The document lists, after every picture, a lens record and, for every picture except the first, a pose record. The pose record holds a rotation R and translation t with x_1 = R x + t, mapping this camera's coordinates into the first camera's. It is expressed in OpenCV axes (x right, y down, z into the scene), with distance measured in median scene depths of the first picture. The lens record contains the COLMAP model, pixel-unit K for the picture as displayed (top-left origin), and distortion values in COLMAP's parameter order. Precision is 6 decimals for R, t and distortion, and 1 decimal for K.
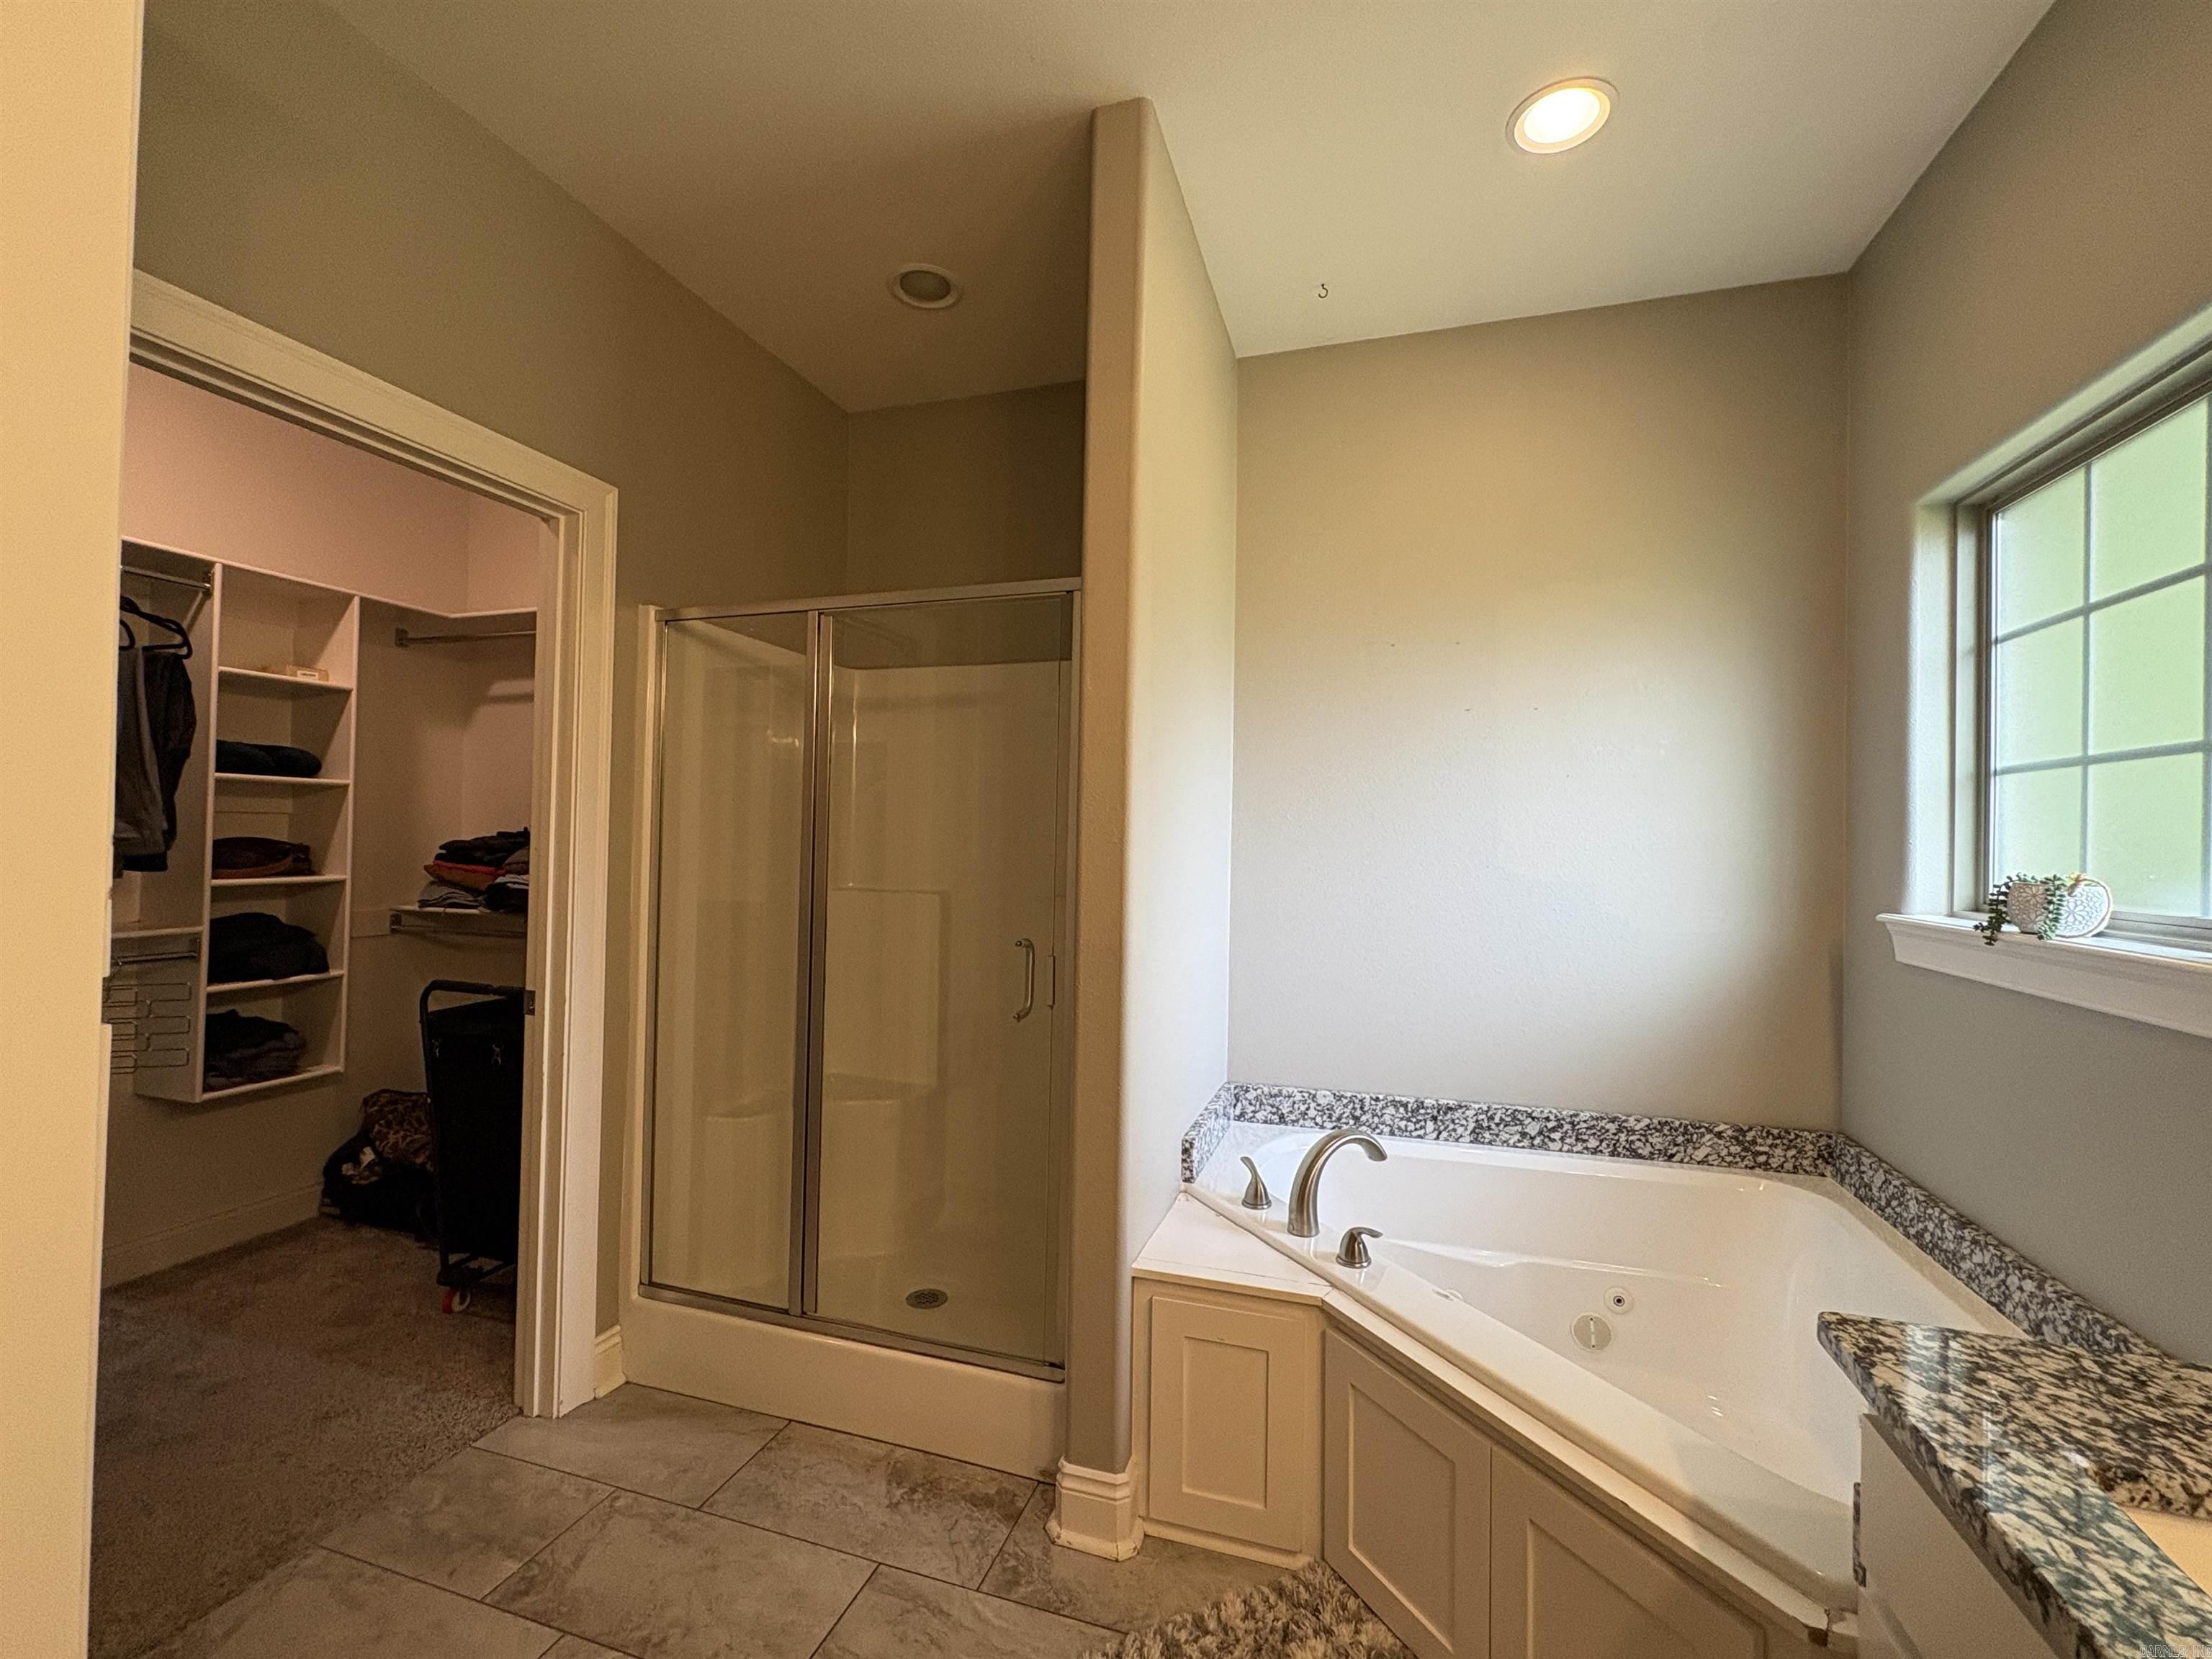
lens RADIAL K [[933.3, 0, 1103.7], [0, 933.3, 830.3], [0, 0, 1]] dist [-0.000353, 0.000221]
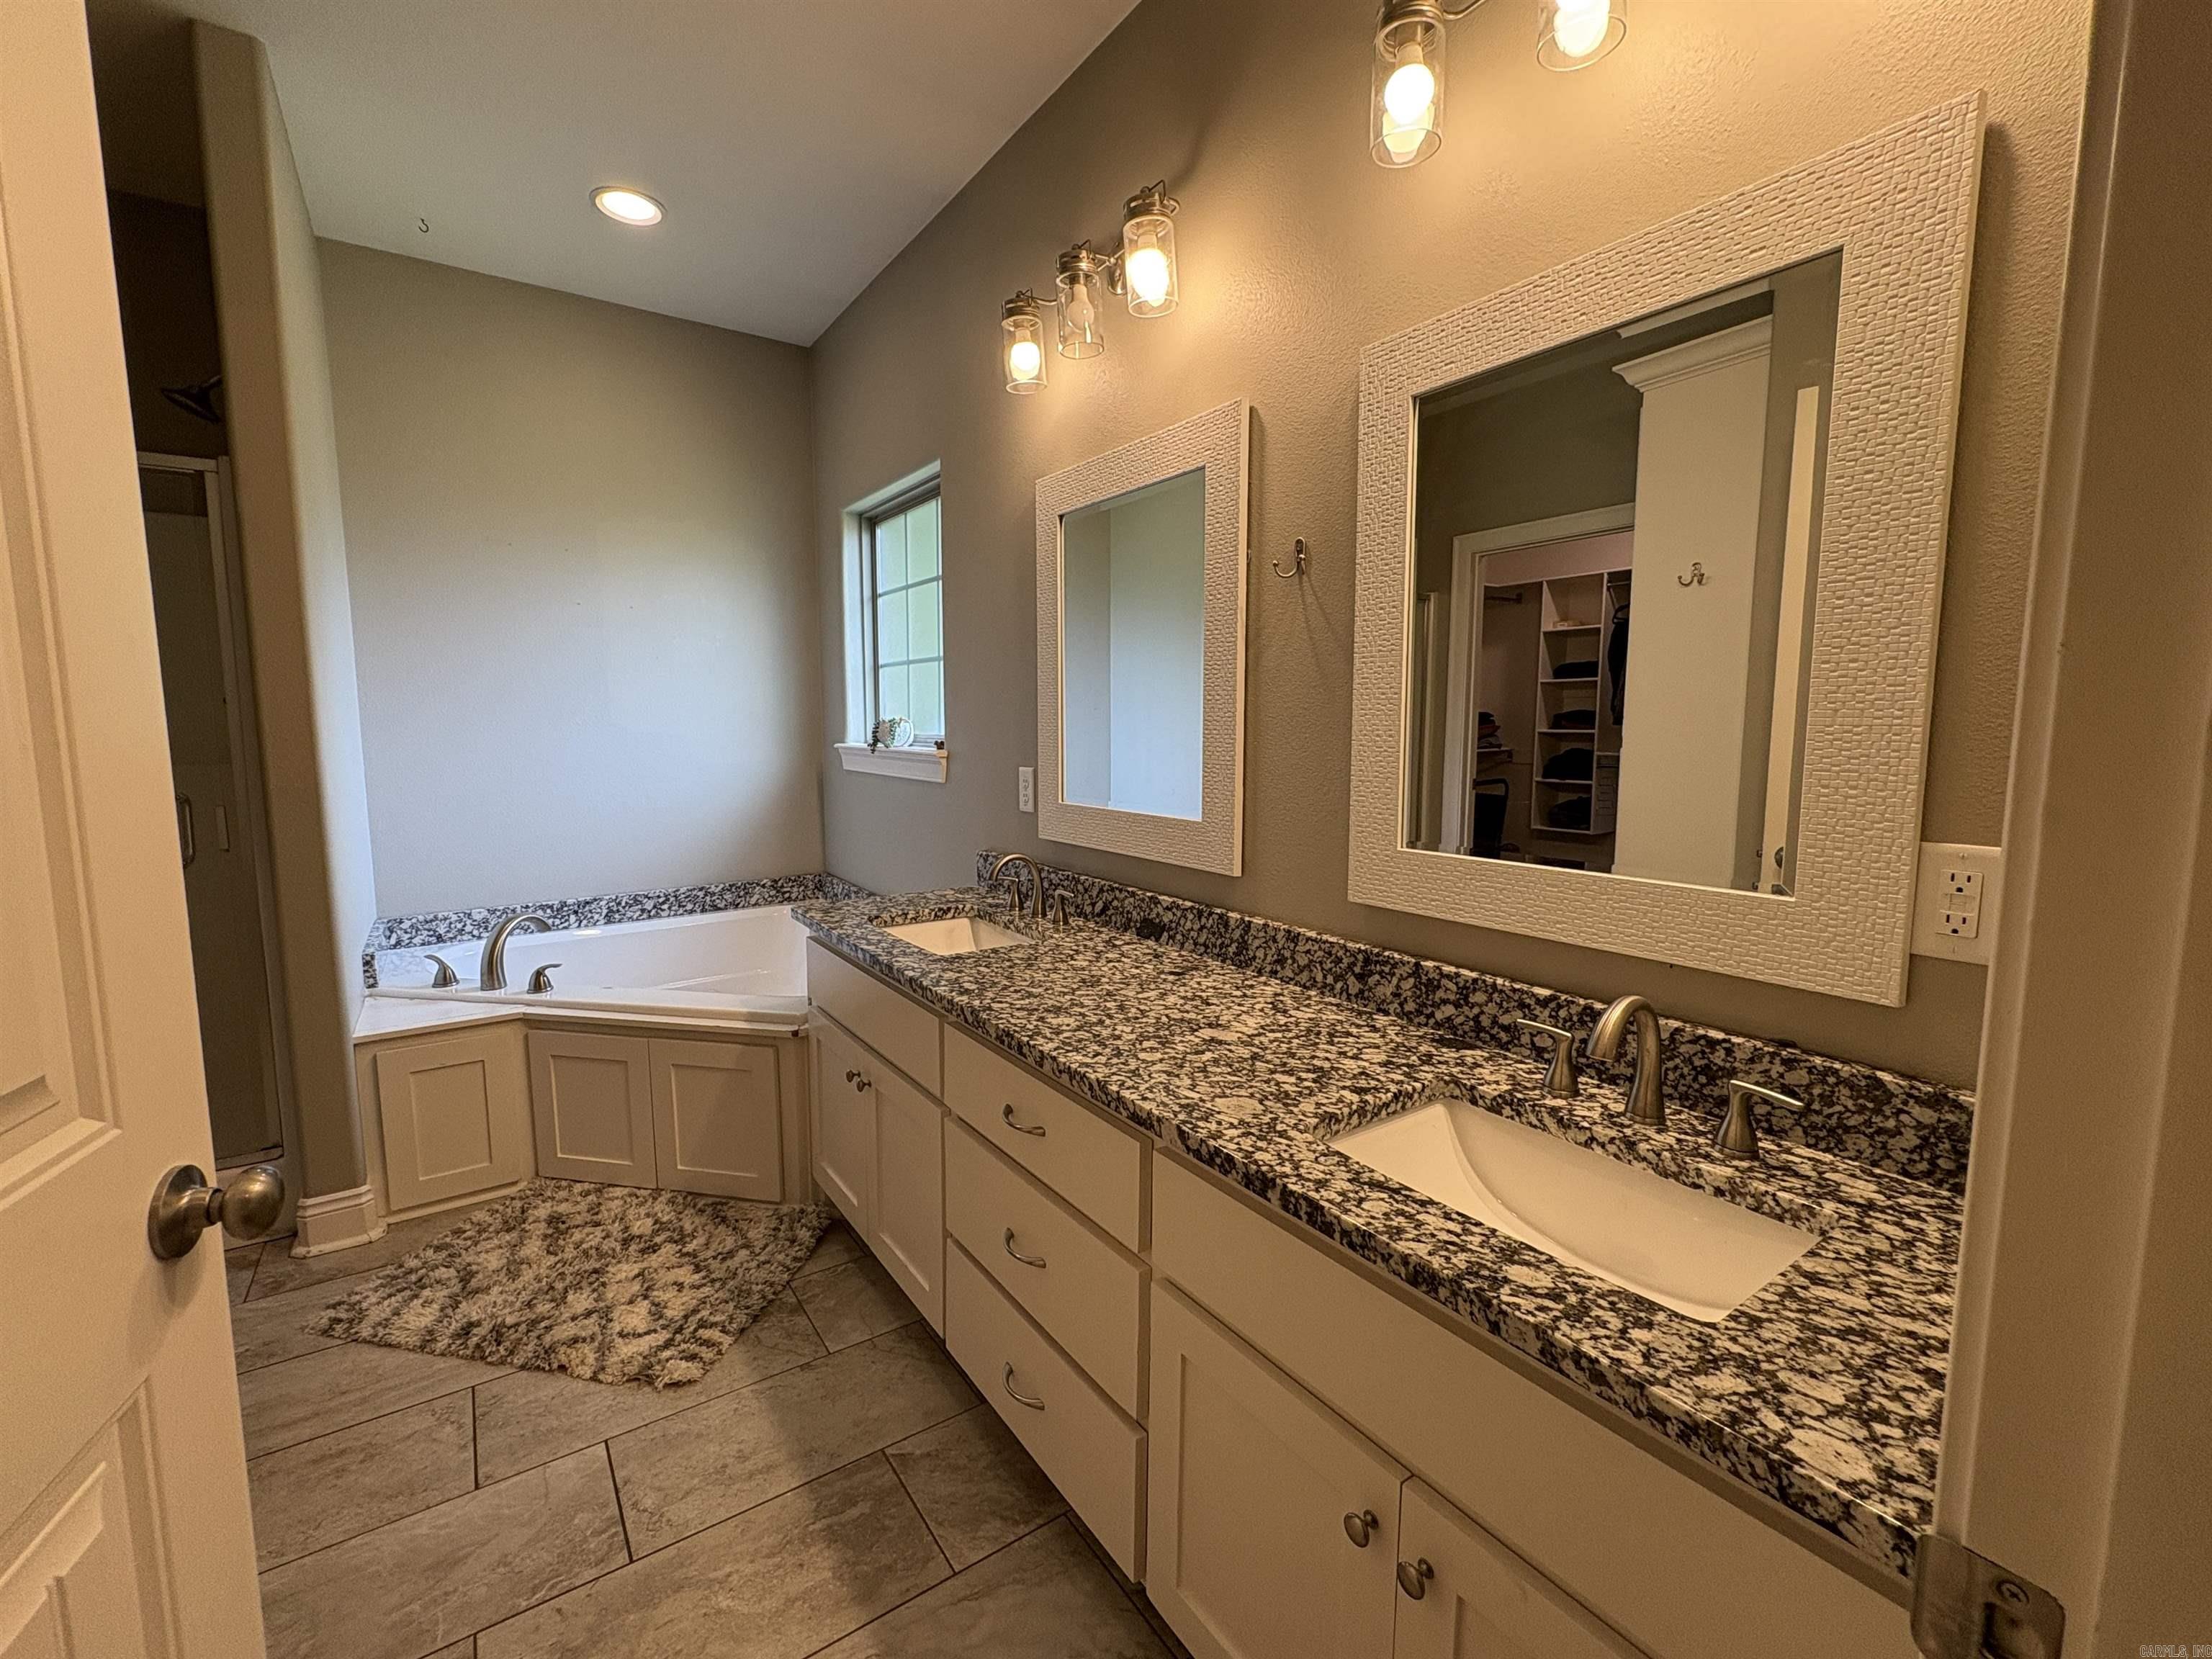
lens RADIAL K [[933.3, 0, 1102.3], [0, 933.3, 830.5], [0, 0, 1]] dist [-0.000353, 0.000221]
pose [[0.608020, -0.107576, 0.786600, -0.289771], [-0.000212, 0.990755, 0.135660, 0.011505], [-0.793922, -0.082651, 0.602376, -0.509496]]
